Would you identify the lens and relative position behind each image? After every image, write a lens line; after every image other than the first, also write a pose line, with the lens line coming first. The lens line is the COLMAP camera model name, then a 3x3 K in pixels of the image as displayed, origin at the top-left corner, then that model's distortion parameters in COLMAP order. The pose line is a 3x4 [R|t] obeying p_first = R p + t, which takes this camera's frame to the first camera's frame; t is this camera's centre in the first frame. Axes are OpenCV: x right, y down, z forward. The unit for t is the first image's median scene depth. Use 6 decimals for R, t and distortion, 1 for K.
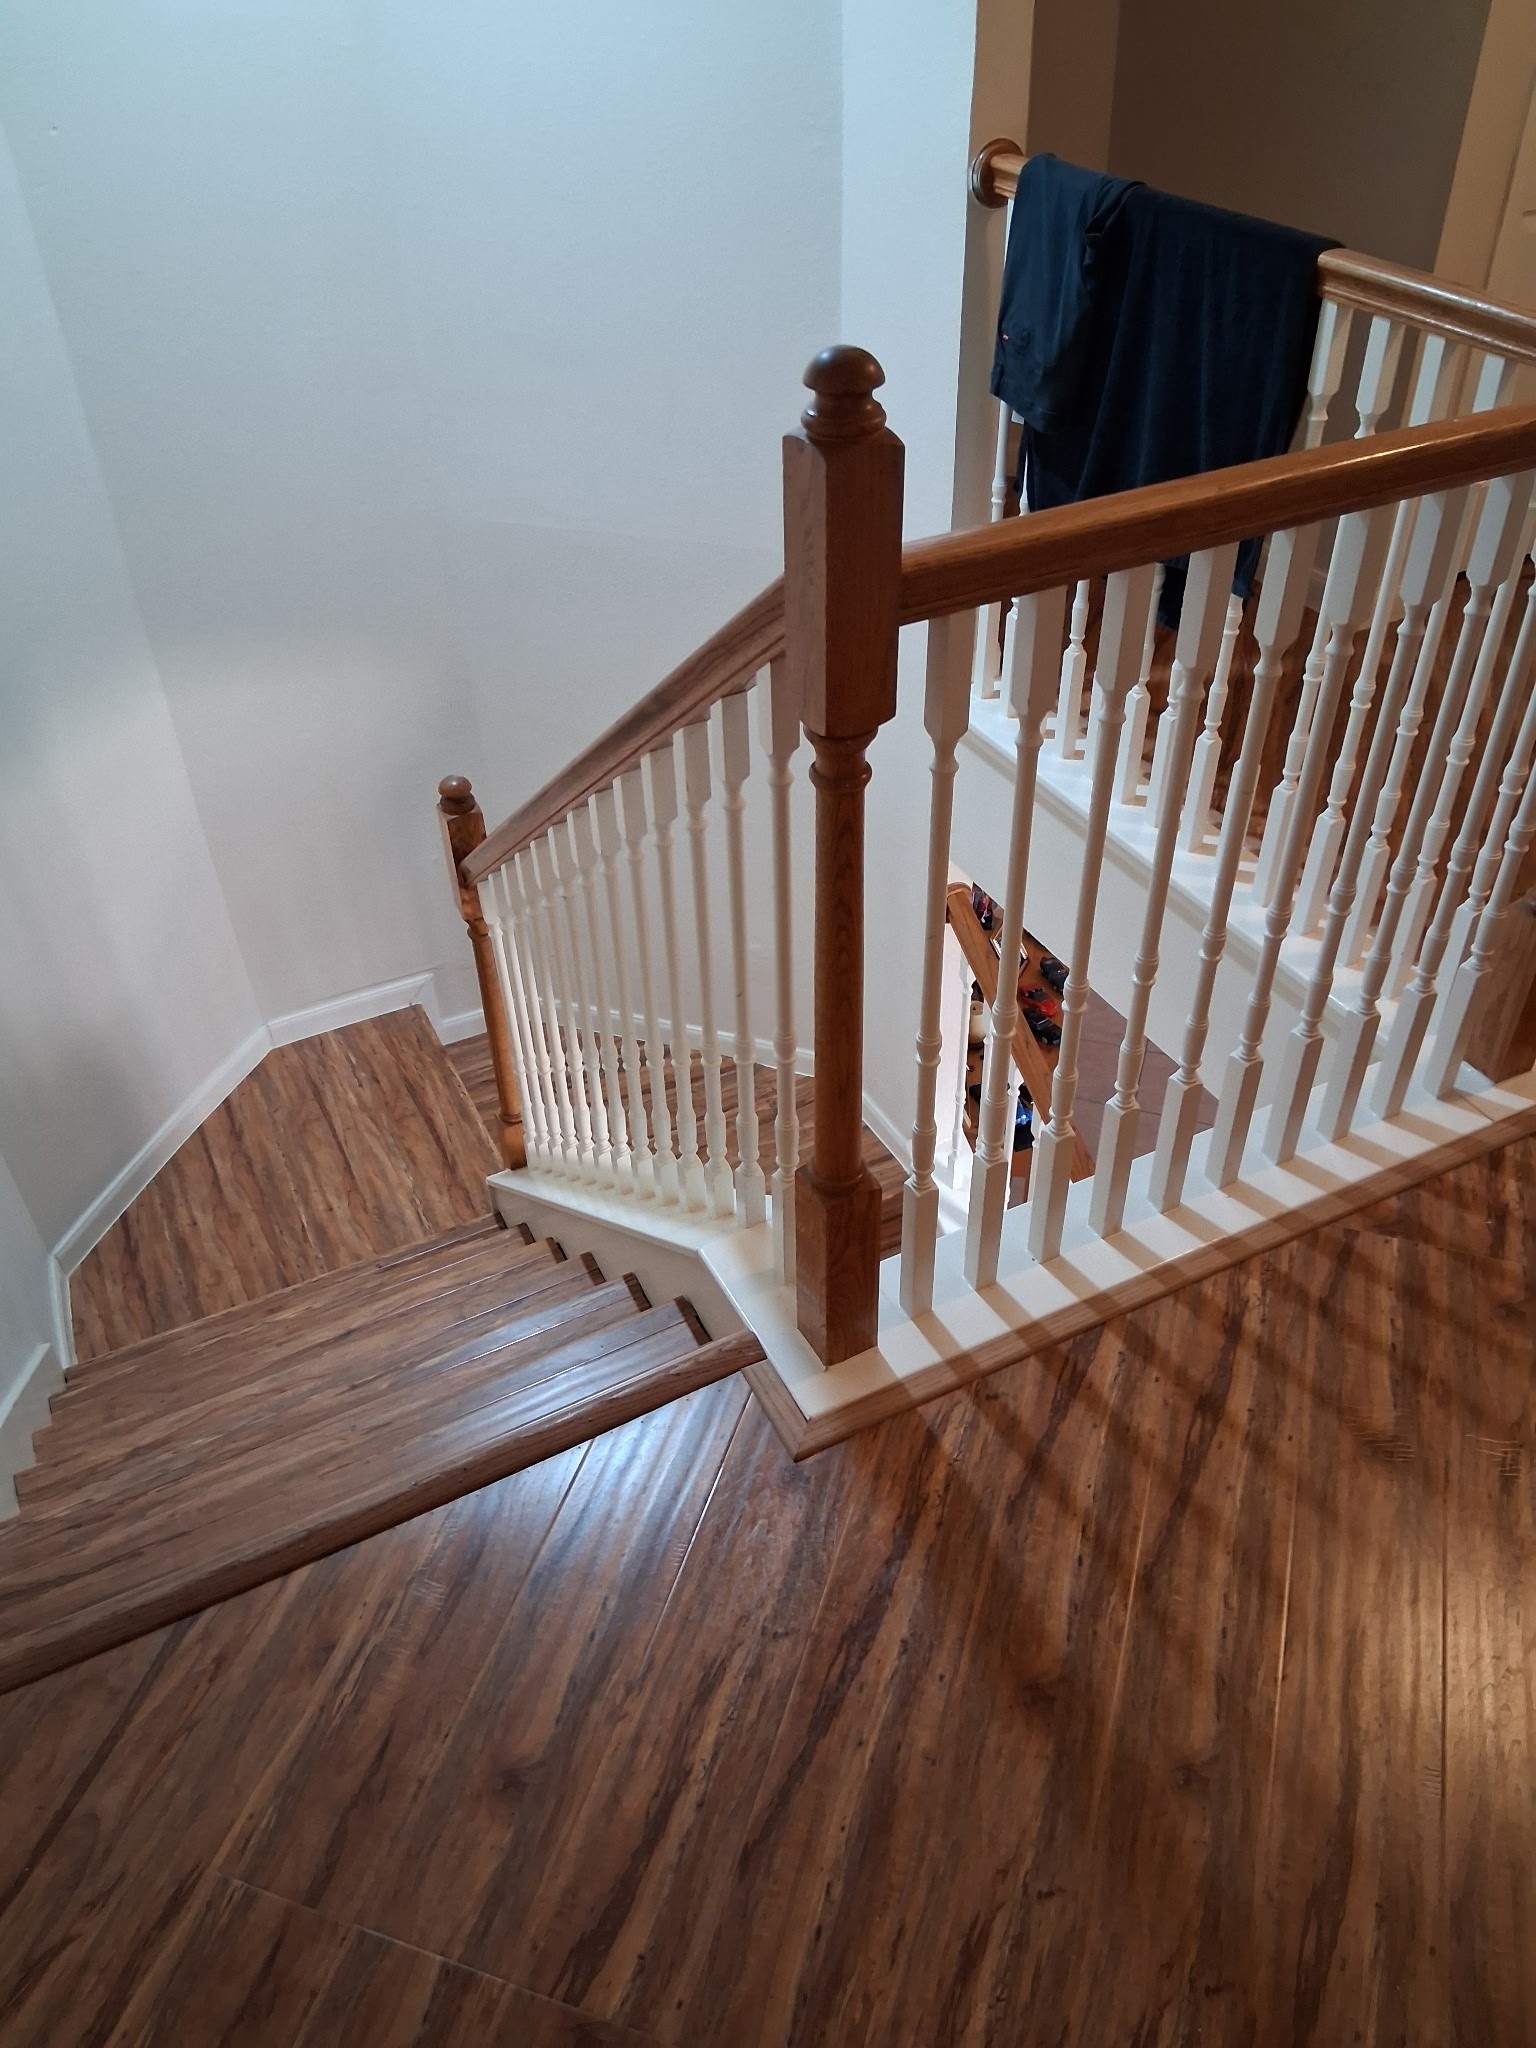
lens RADIAL K [[1535.8, 0, 759.9], [0, 1535.8, 1031.5], [0, 0, 1]] dist [0.088082, -0.153366]
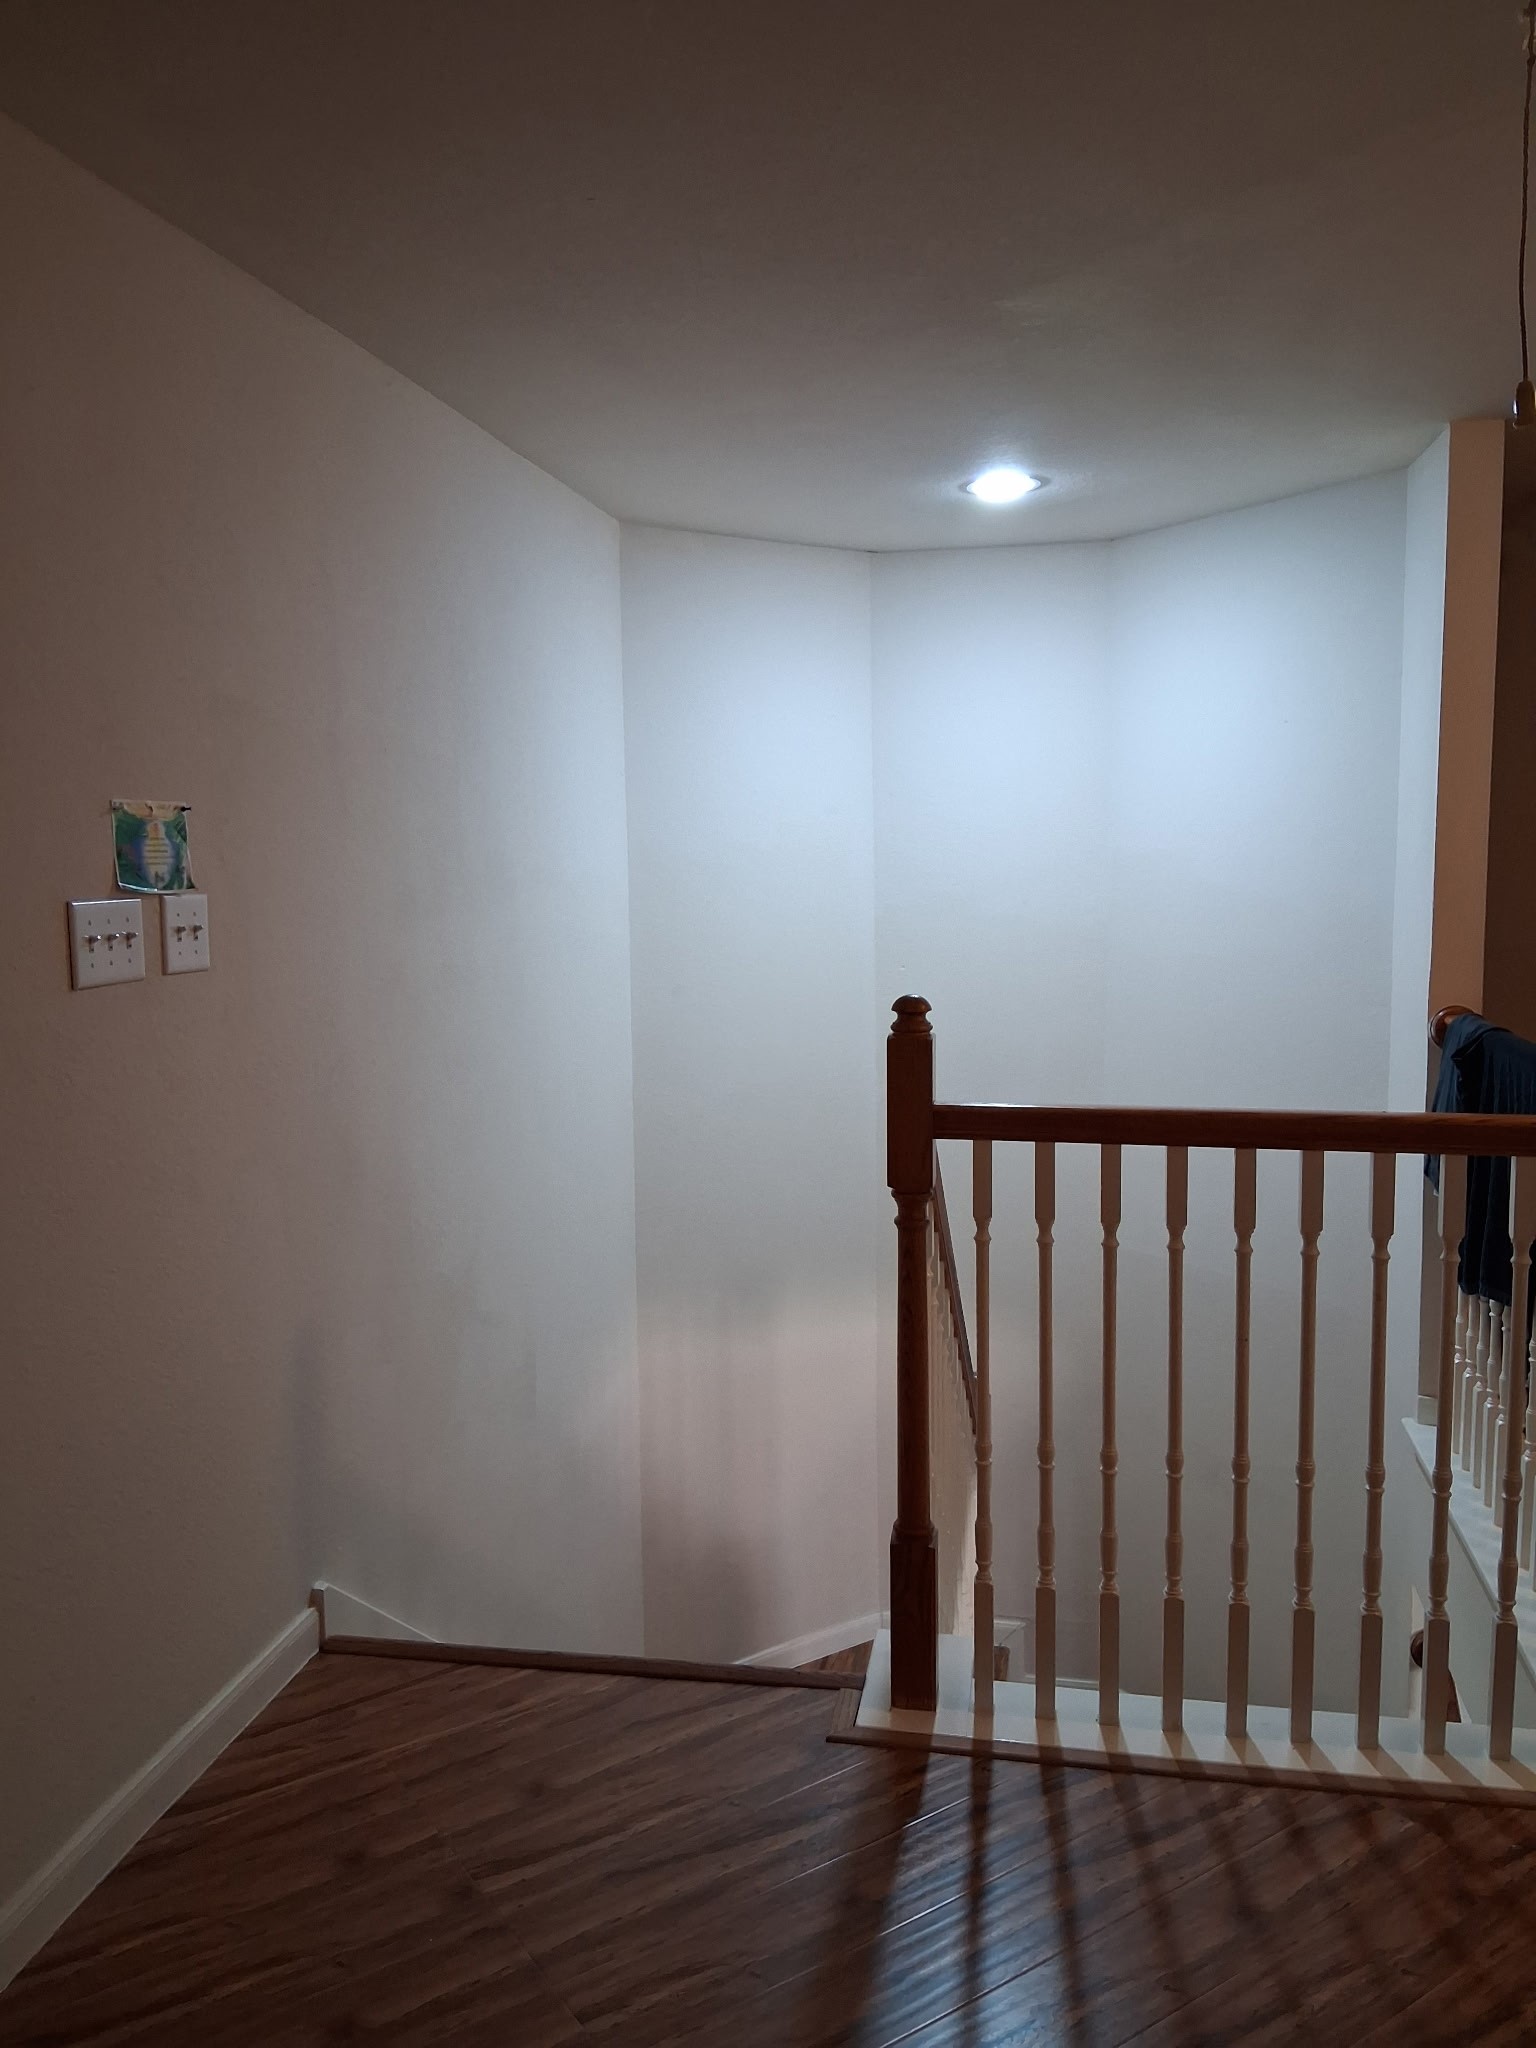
lens RADIAL K [[1544.3, 0, 757.2], [0, 1544.3, 1024.4], [0, 0, 1]] dist [0.087368, -0.153234]
pose [[0.787430, 0.087955, -0.610097, 0.548703], [-0.394225, 0.832737, -0.388761, 0.225310], [0.473857, 0.546638, 0.690396, -0.236841]]
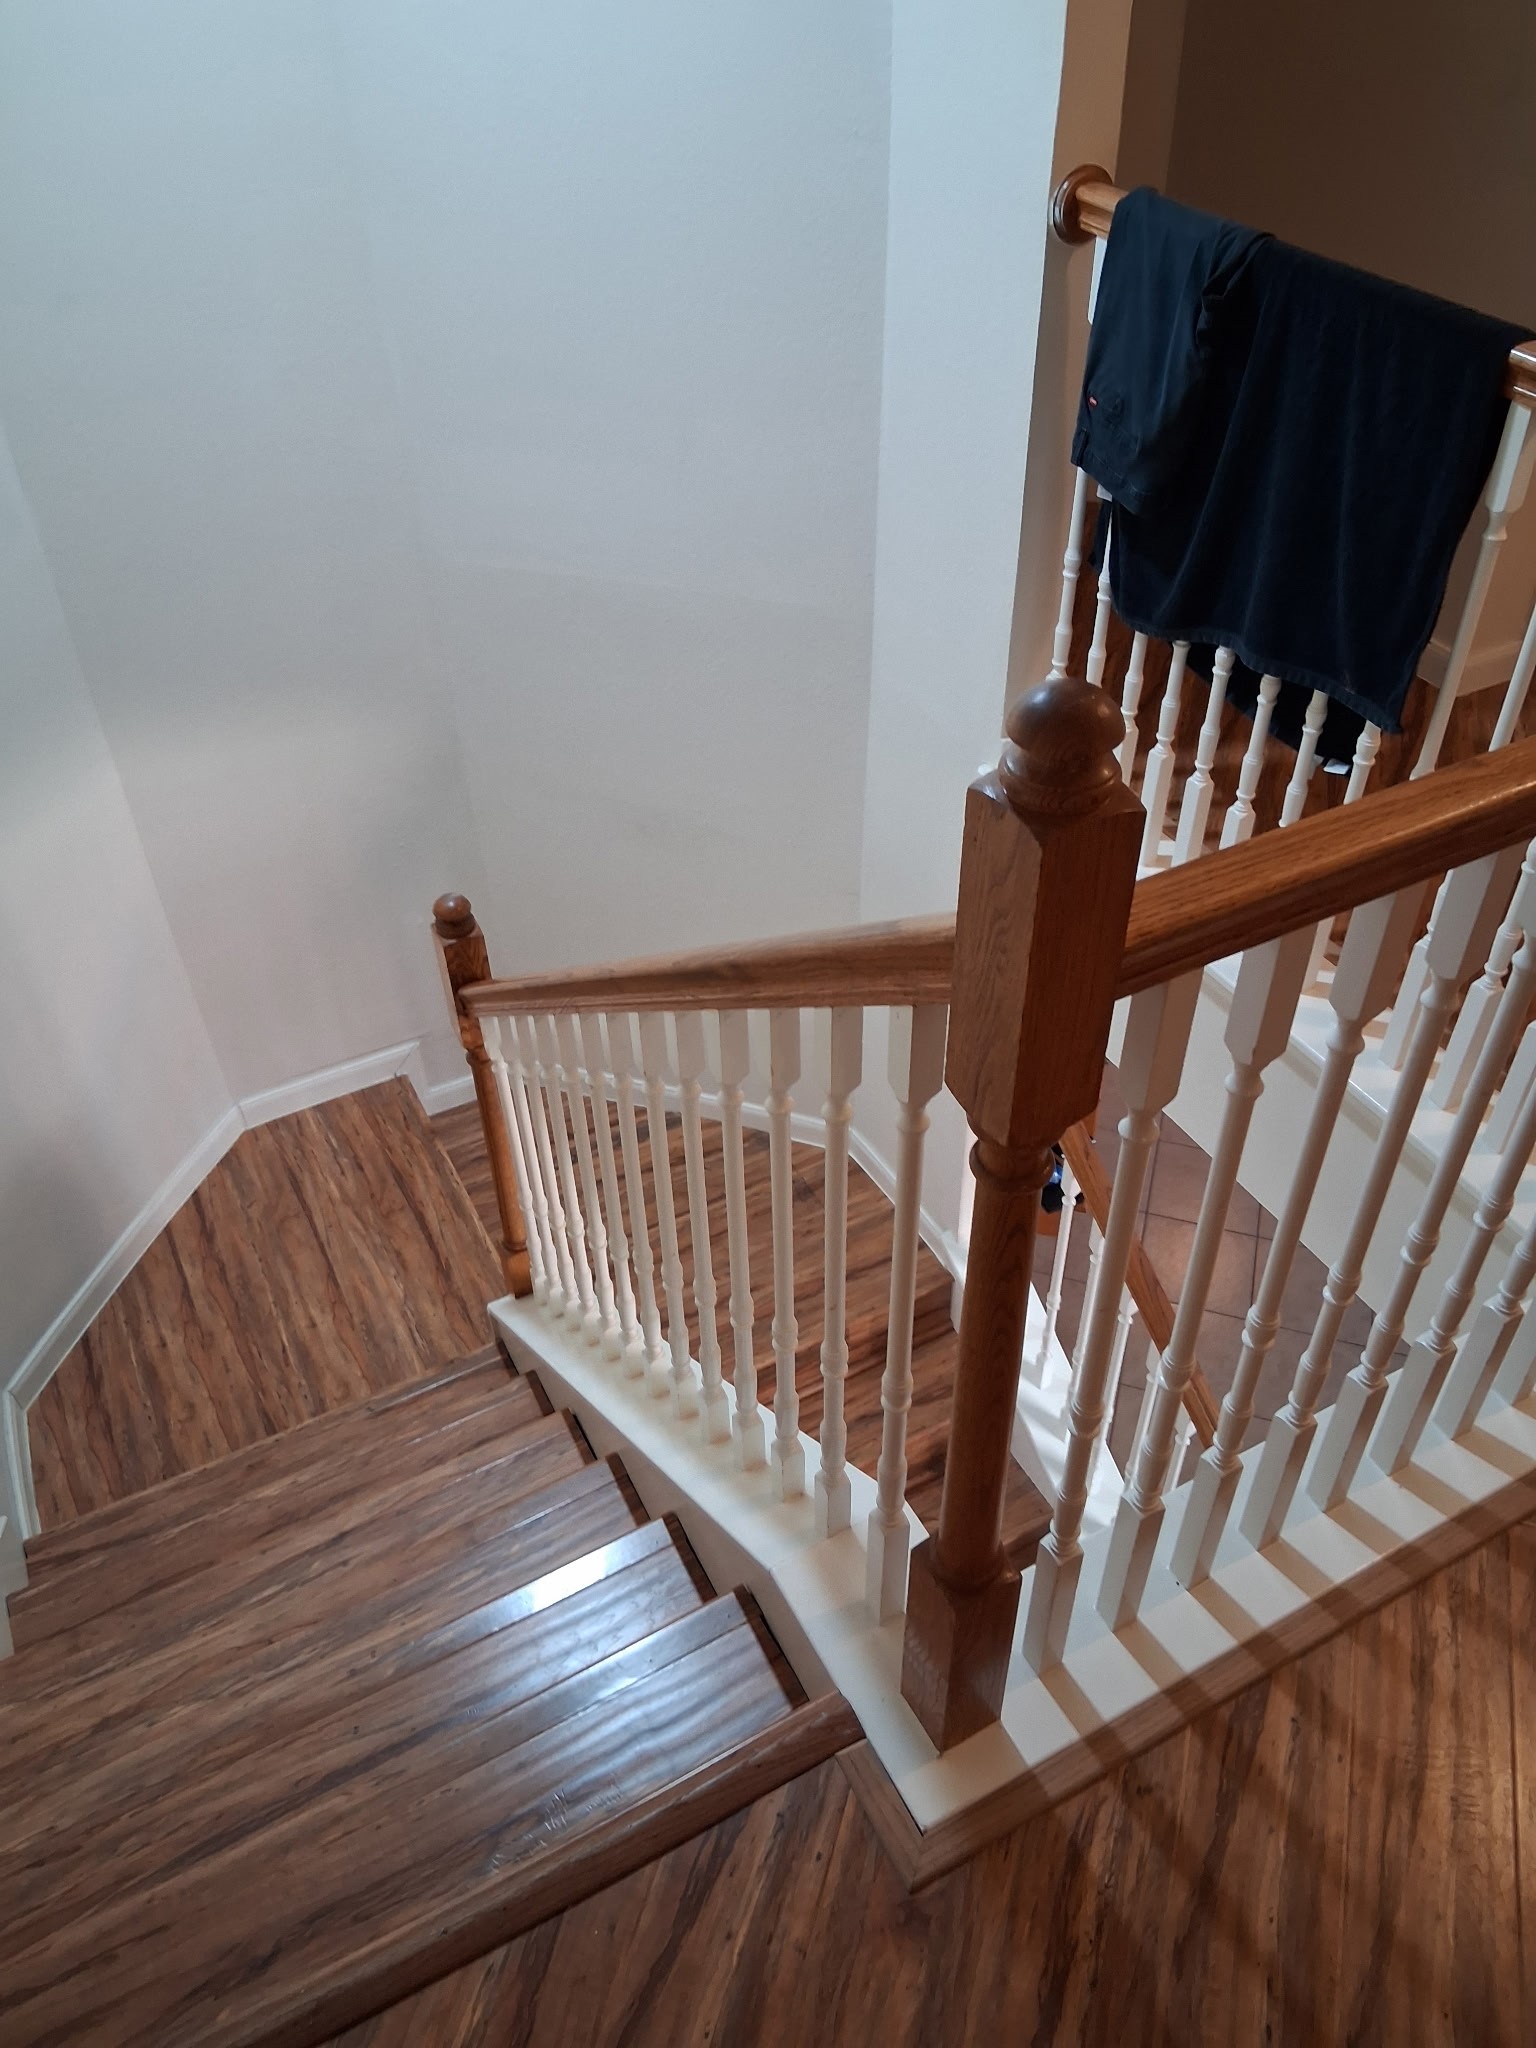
lens RADIAL K [[1544.3, 0, 757.2], [0, 1544.3, 1024.4], [0, 0, 1]] dist [0.087368, -0.153234]
pose [[0.999813, -0.010681, 0.016138, -0.047744], [0.010022, 0.999136, 0.040346, -0.152757], [-0.016555, -0.040177, 0.999055, 0.141773]]
